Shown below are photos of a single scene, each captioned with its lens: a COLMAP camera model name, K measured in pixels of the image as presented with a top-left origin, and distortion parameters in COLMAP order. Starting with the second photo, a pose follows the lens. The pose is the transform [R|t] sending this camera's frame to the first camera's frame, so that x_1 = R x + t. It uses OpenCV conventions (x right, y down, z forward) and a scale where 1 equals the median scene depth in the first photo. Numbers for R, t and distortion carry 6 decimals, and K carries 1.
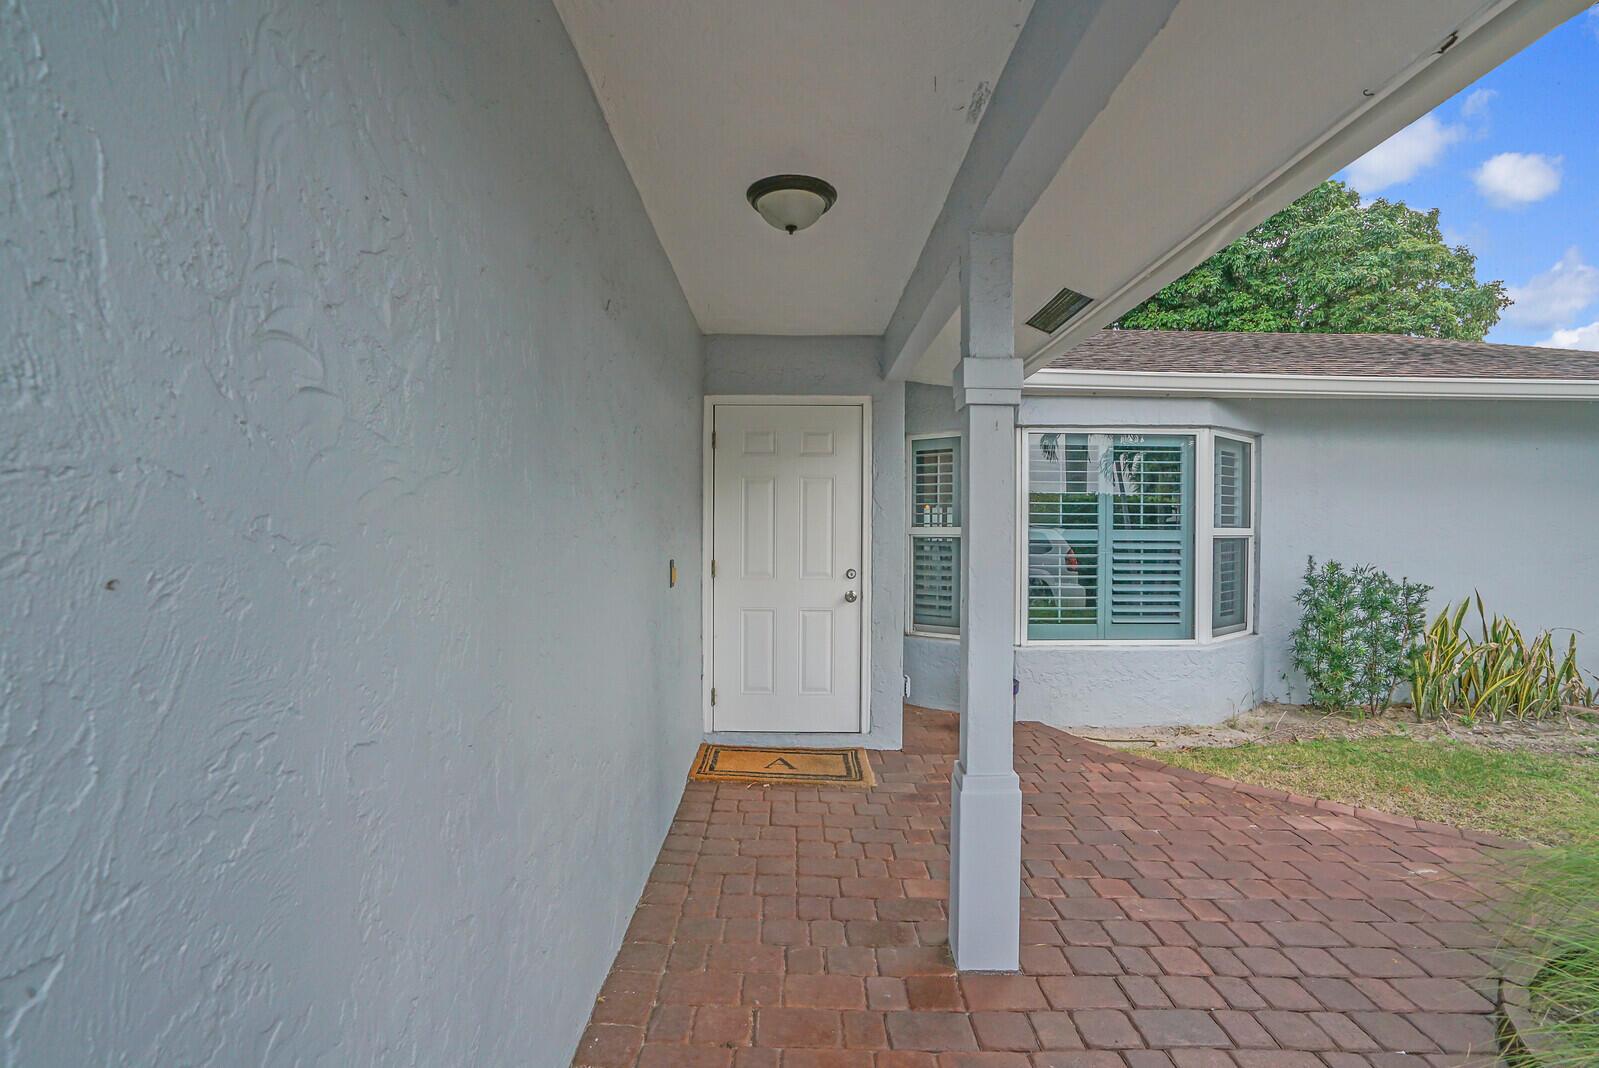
lens RADIAL K [[745.5, 0, 799.2], [0, 745.5, 531.9], [0, 0, 1]] dist [-0.038709, 0.007996]
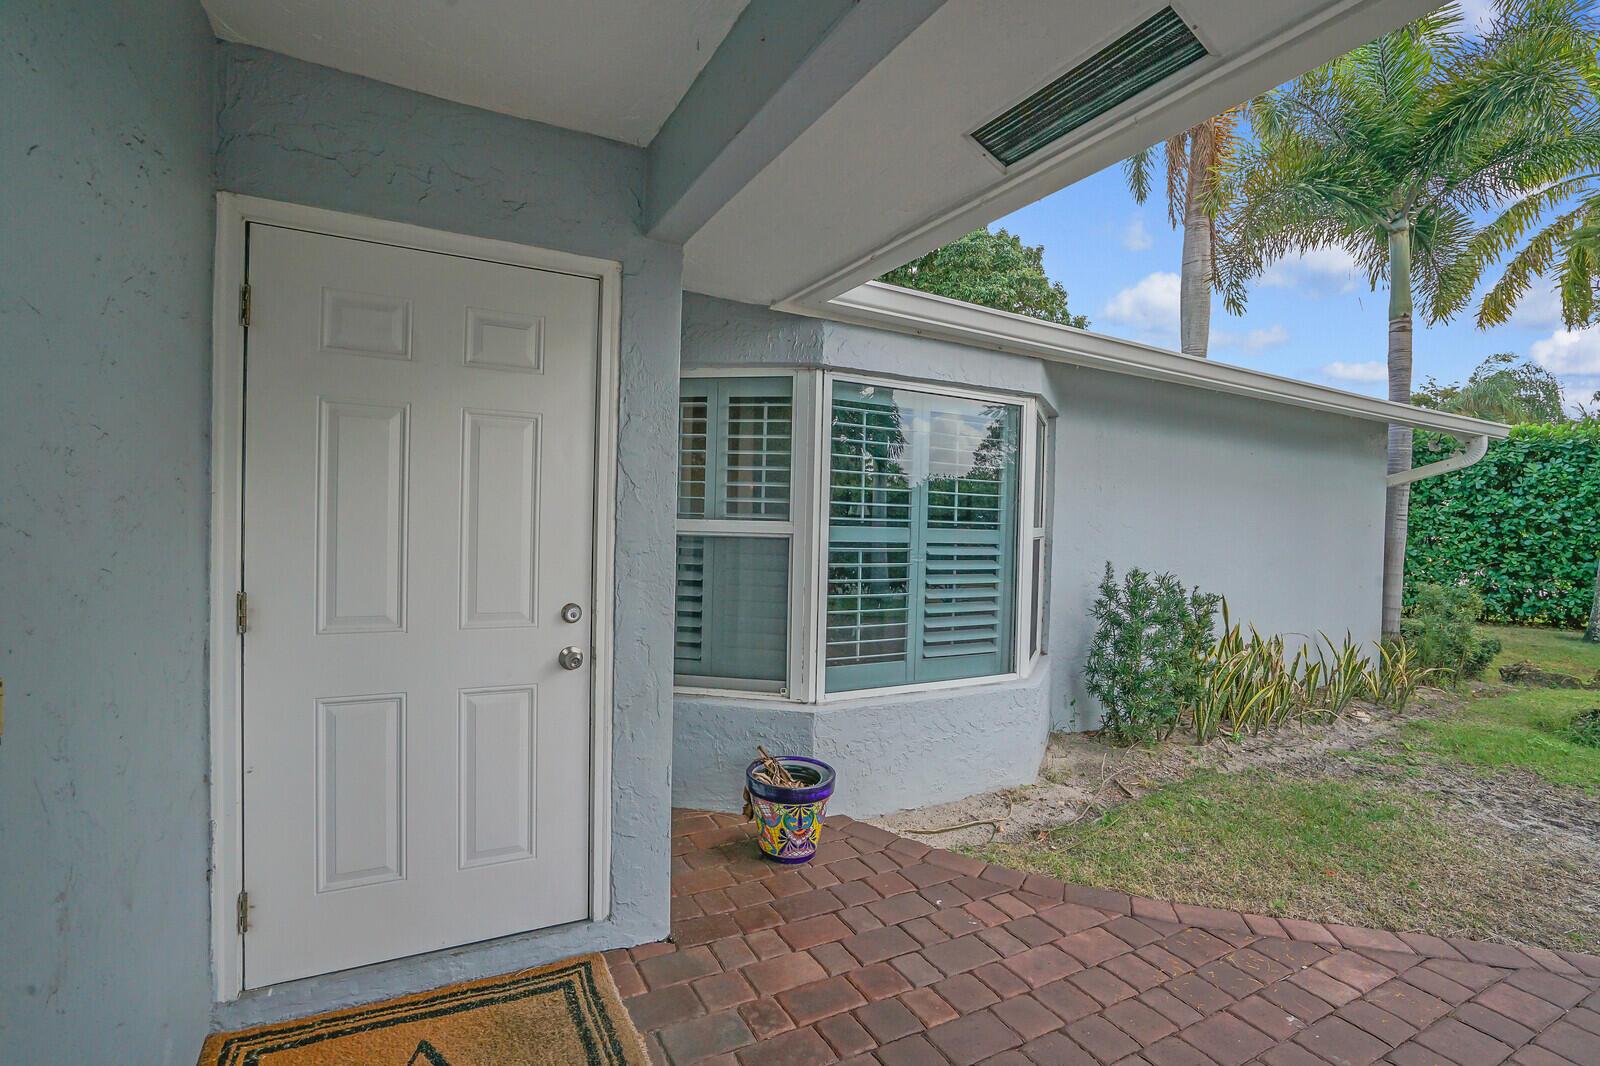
lens RADIAL K [[746.0, 0, 795.7], [0, 746.0, 537.5], [0, 0, 1]] dist [-0.038709, 0.007996]
pose [[0.884522, 0.007857, 0.466432, -0.029067], [-0.020721, 0.999533, 0.022457, -0.008216], [-0.466038, -0.029529, 0.884272, 0.452341]]
